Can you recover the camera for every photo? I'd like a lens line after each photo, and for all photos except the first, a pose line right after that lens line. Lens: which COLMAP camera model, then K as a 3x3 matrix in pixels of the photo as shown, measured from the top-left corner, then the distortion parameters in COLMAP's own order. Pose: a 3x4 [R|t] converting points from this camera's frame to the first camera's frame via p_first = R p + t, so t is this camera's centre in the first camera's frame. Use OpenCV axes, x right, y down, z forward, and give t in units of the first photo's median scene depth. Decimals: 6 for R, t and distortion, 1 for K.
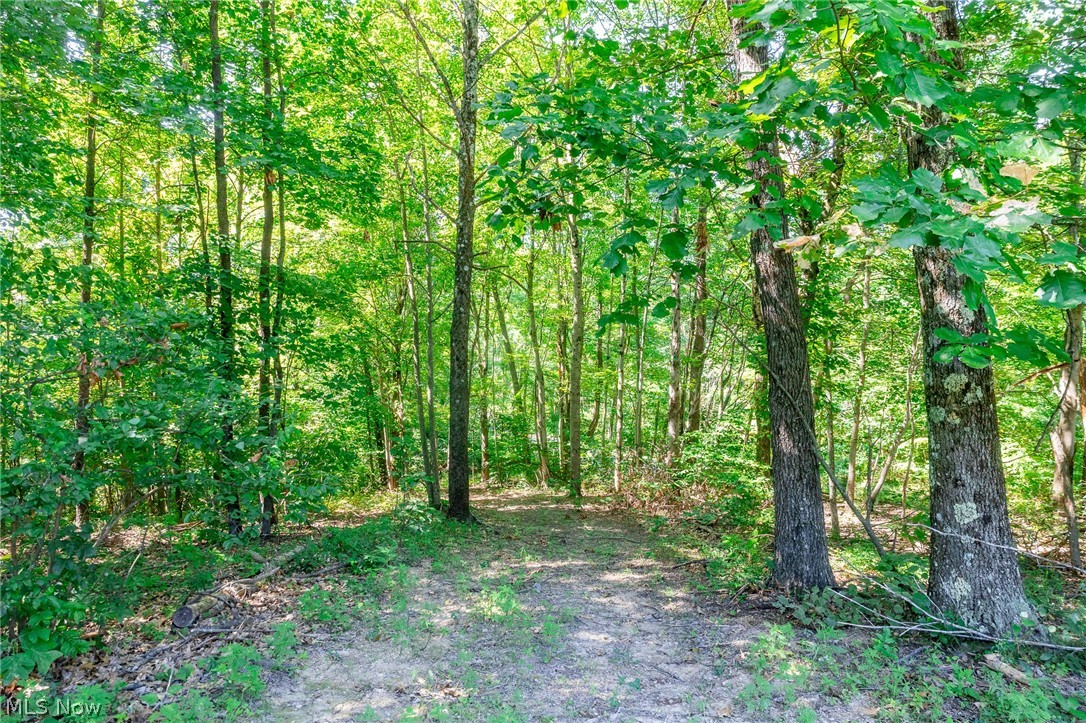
lens RADIAL K [[723.6, 0, 538.6], [0, 723.6, 365.5], [0, 0, 1]] dist [-0.007621, 0.005614]
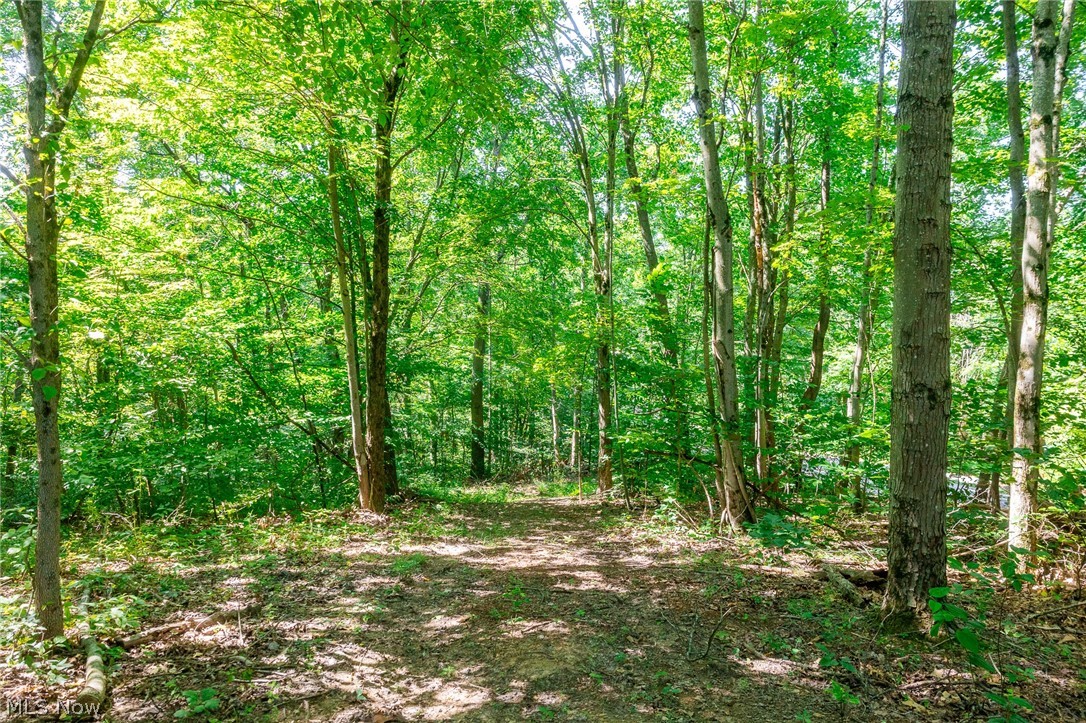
lens RADIAL K [[723.6, 0, 538.6], [0, 723.6, 365.5], [0, 0, 1]] dist [-0.007621, 0.005614]
pose [[0.976235, 0.008965, -0.216530, -0.007095], [-0.008433, 0.999959, 0.003382, 0.085089], [0.216551, -0.001476, 0.976270, 0.609411]]
